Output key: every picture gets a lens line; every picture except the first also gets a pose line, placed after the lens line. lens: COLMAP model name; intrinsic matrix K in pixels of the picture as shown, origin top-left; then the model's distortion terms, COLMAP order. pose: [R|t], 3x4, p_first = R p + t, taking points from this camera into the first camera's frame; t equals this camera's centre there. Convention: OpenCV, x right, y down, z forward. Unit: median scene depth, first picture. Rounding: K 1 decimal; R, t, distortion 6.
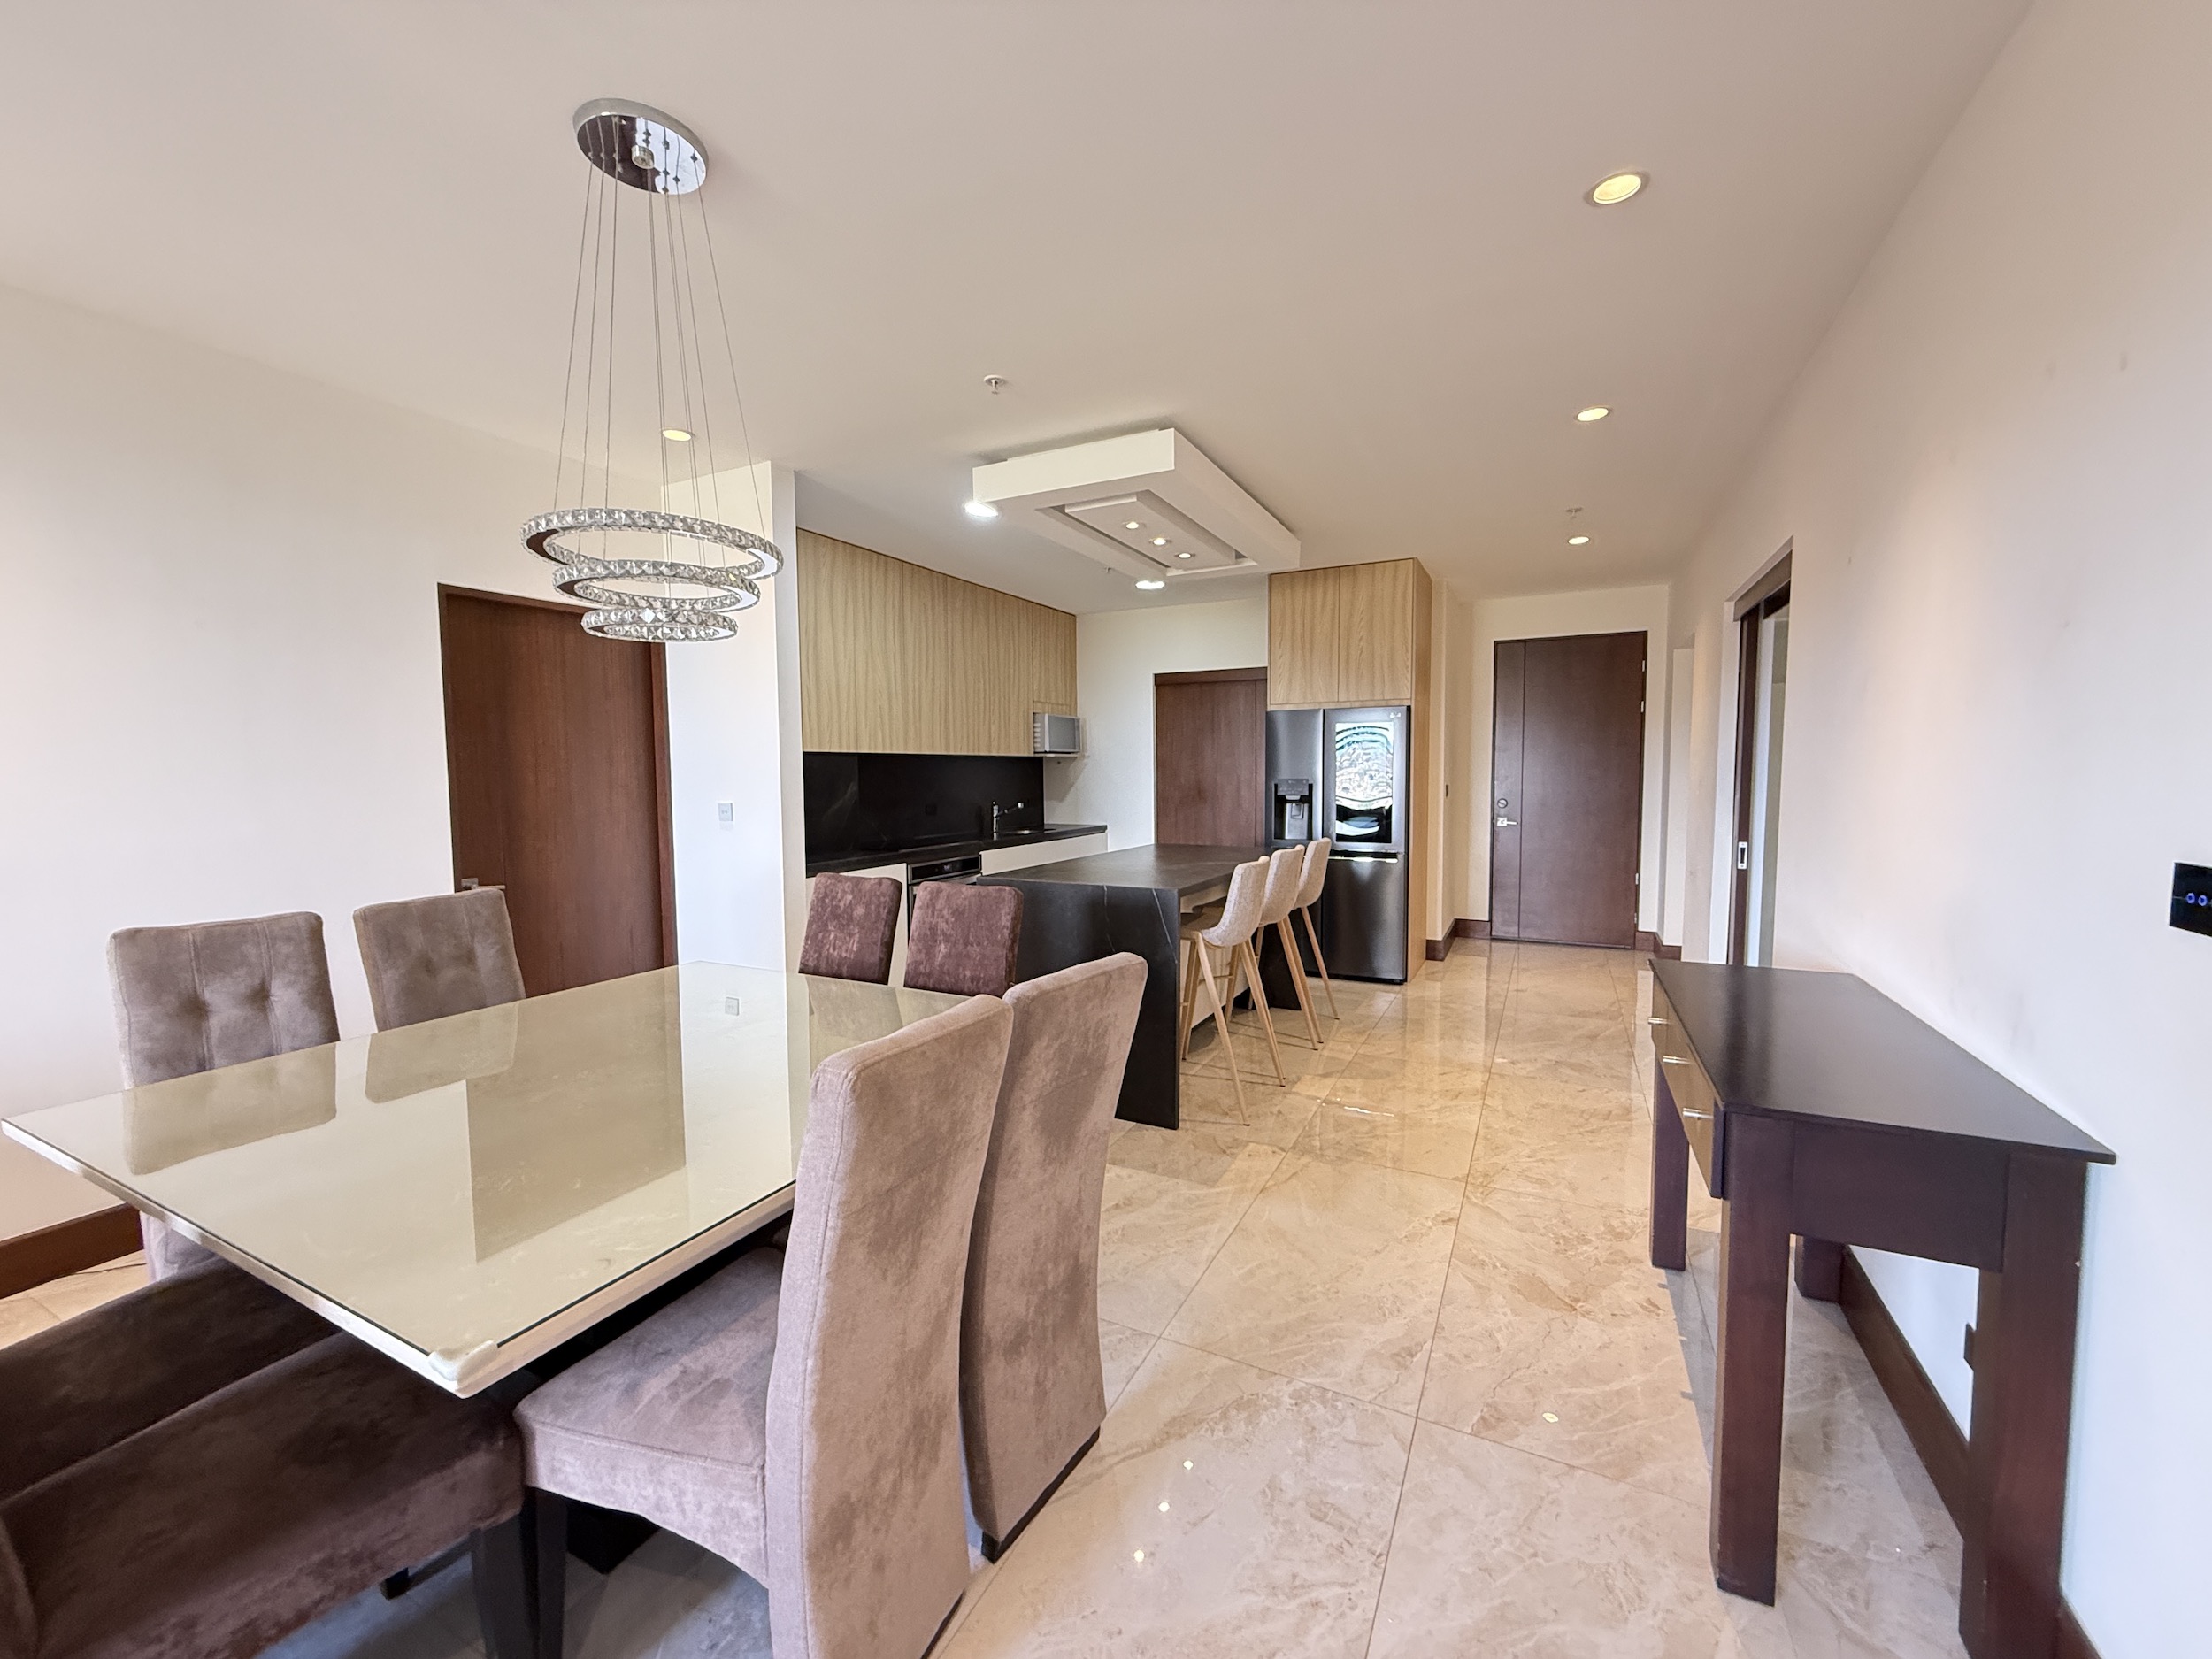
lens RADIAL K [[880.4, 0, 1100.9], [0, 880.4, 827.6], [0, 0, 1]] dist [0.007864, -0.000163]
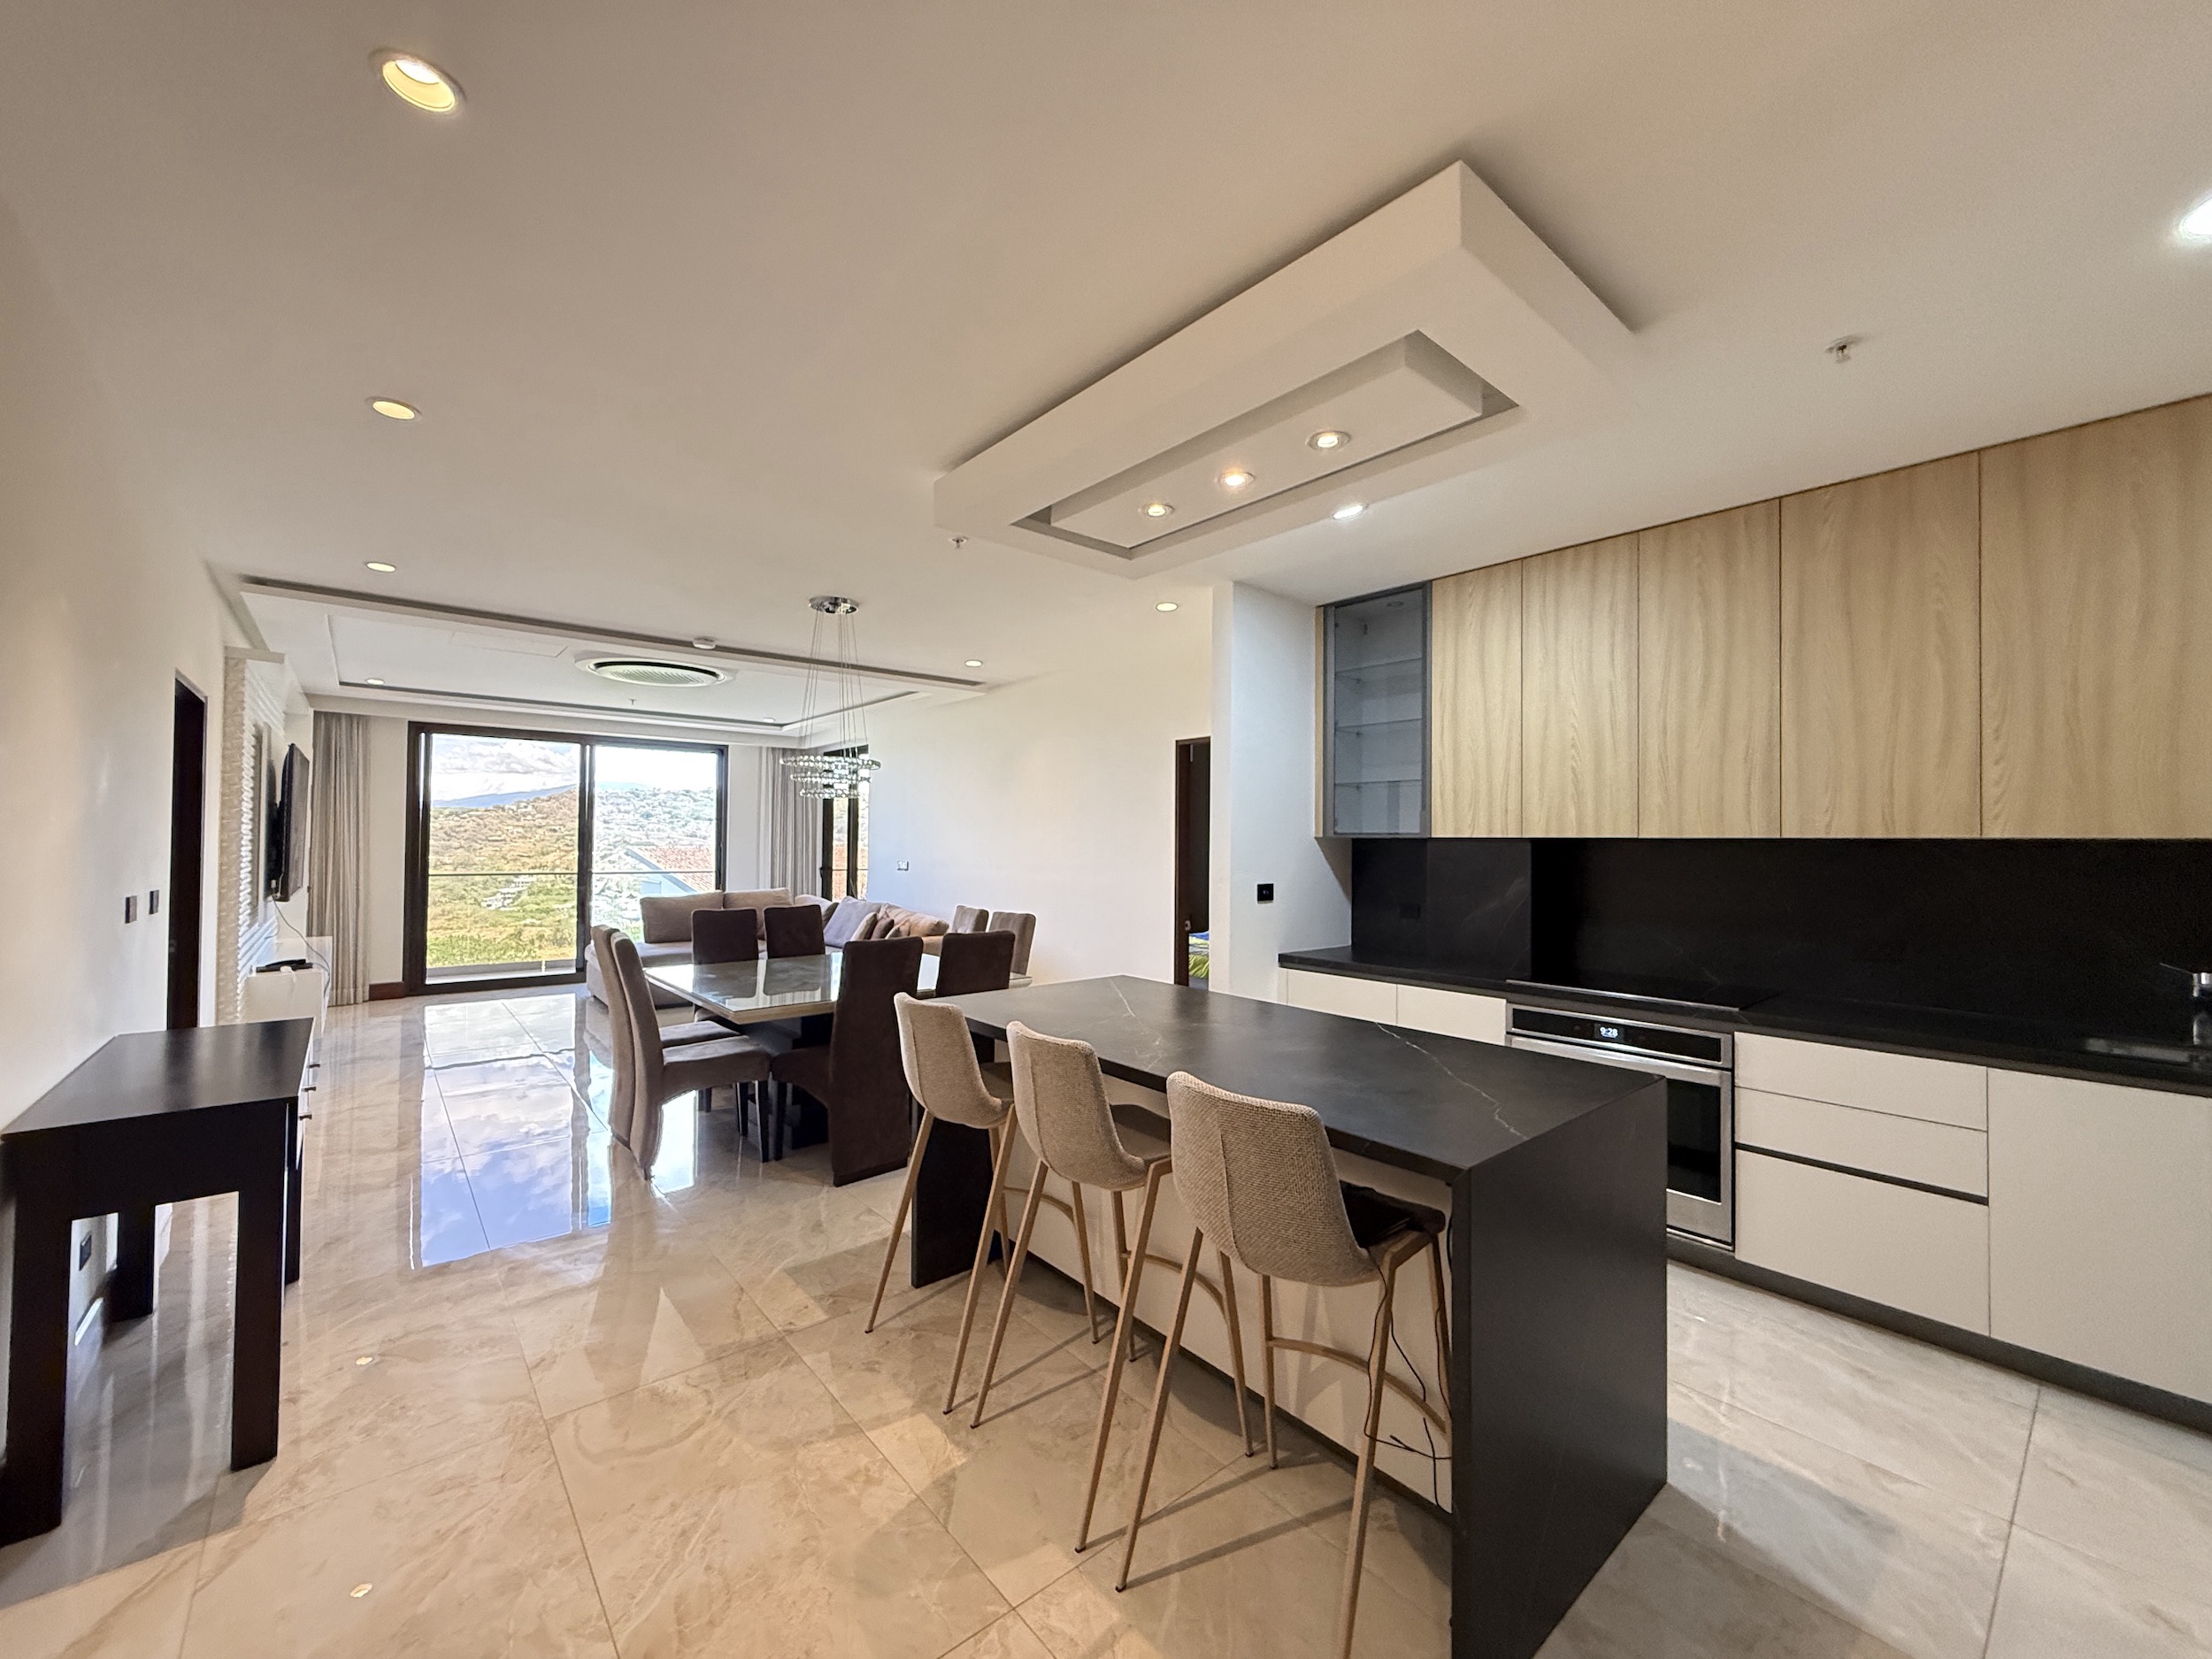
lens RADIAL K [[880.4, 0, 1102.3], [0, 880.4, 831.1], [0, 0, 1]] dist [0.007864, -0.000163]
pose [[-0.385965, -0.008503, -0.922474, 0.827406], [-0.063123, 0.997857, 0.017213, -0.126117], [0.920351, 0.064873, -0.385675, 1.506600]]
